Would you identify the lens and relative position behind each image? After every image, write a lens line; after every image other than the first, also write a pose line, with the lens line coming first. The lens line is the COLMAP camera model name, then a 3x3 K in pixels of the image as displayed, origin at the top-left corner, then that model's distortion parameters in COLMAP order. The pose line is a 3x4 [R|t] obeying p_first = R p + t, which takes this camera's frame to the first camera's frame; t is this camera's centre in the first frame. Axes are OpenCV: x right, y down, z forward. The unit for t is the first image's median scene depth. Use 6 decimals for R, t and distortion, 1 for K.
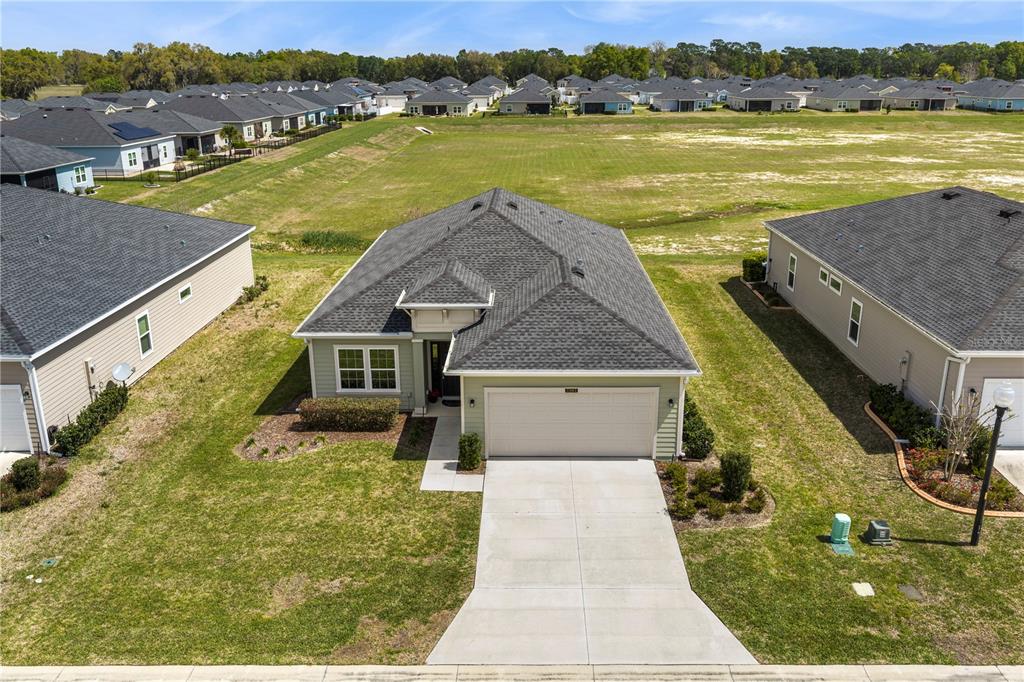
lens RADIAL K [[847.2, 0, 512.0], [0, 847.2, 341.0], [0, 0, 1]] dist [0.025518, -0.047185]
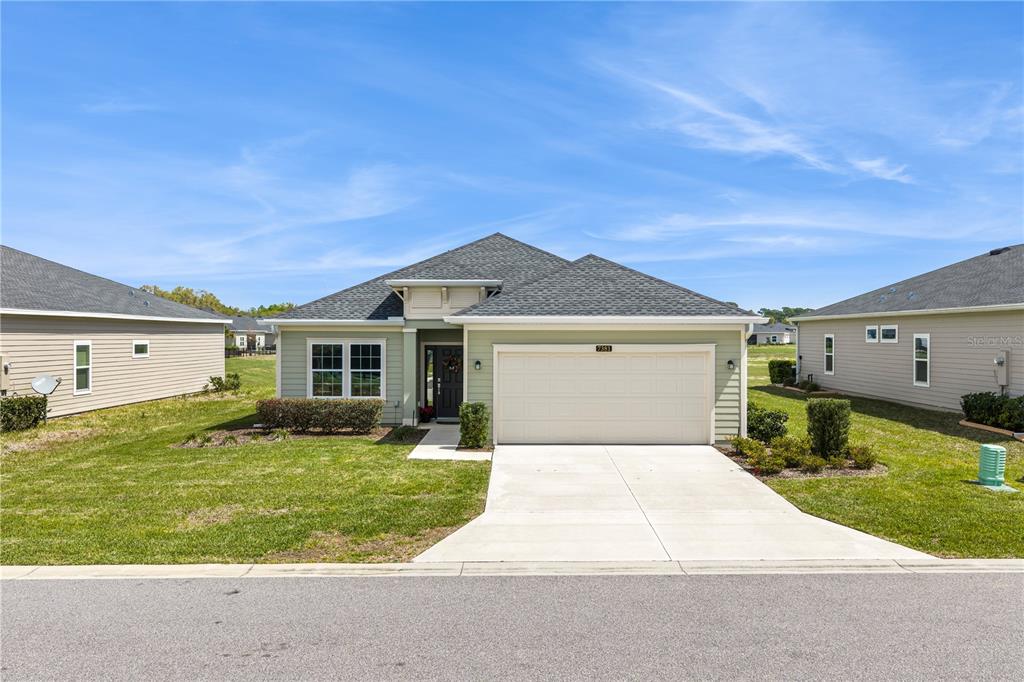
lens RADIAL K [[847.2, 0, 512.0], [0, 847.2, 341.0], [0, 0, 1]] dist [0.025518, -0.047185]
pose [[0.999884, 0.008194, 0.012862, -0.022225], [-0.003939, 0.953531, -0.301269, 0.249280], [-0.014733, 0.301183, 0.953452, 0.211560]]
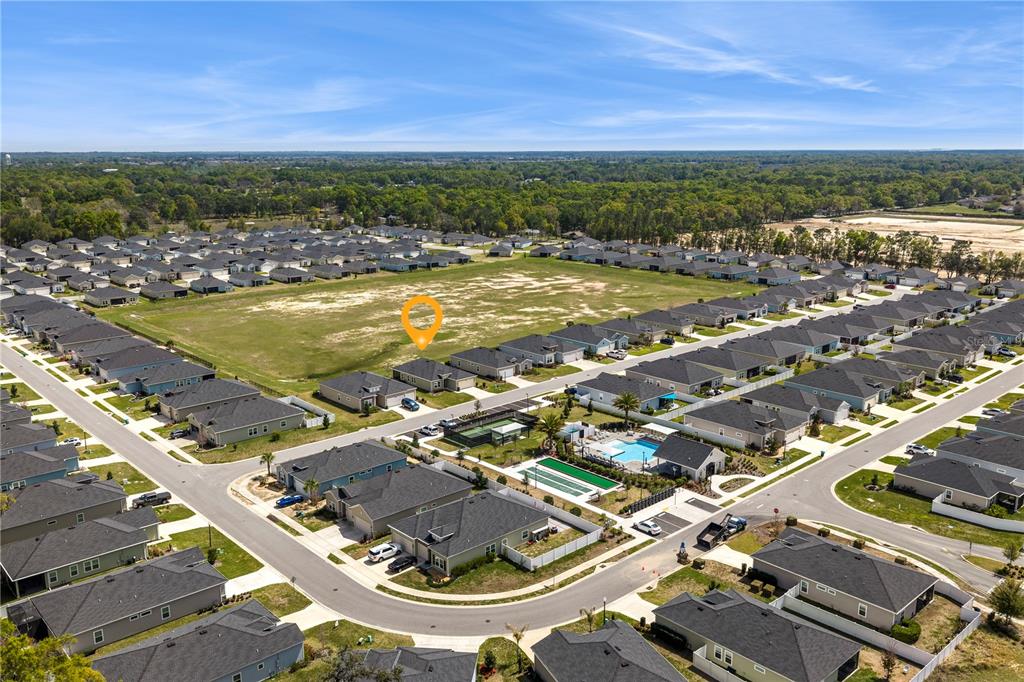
lens RADIAL K [[847.2, 0, 512.0], [0, 847.2, 341.0], [0, 0, 1]] dist [0.025518, -0.047185]
pose [[0.727047, -0.148531, 0.670329, -4.799573], [0.209855, 0.977671, -0.010980, -0.128780], [-0.653730, 0.148655, 0.741983, -5.250355]]
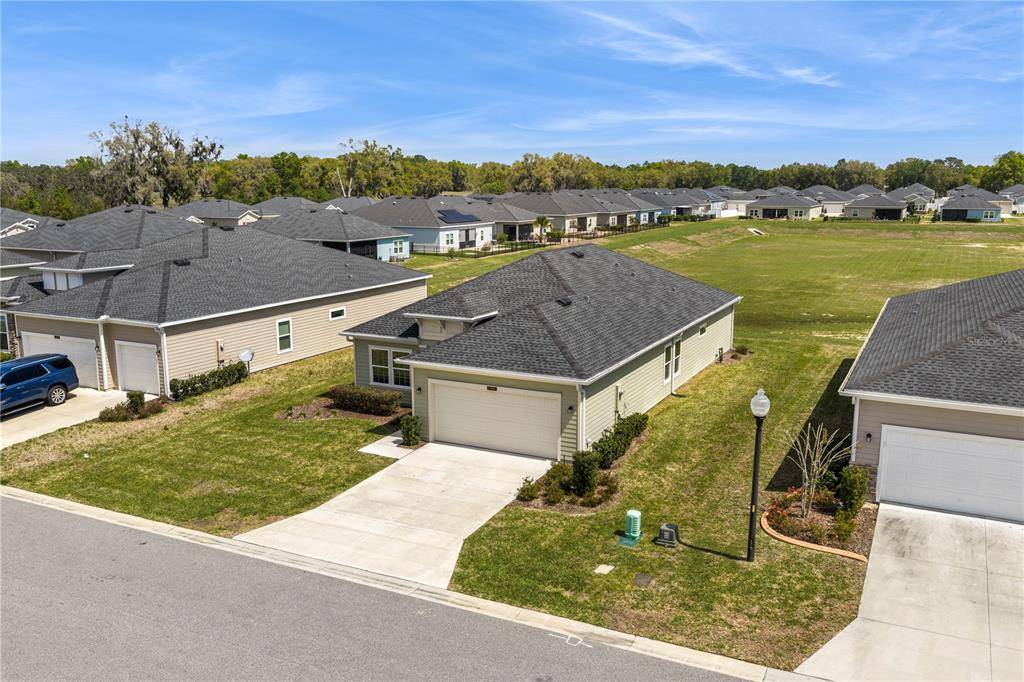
lens RADIAL K [[847.2, 0, 512.0], [0, 847.2, 341.0], [0, 0, 1]] dist [0.025518, -0.047185]
pose [[0.900843, 0.085851, -0.425571, 0.499852], [-0.138040, 0.986023, -0.093291, 0.084627], [0.411614, 0.142786, 0.900103, -0.033244]]
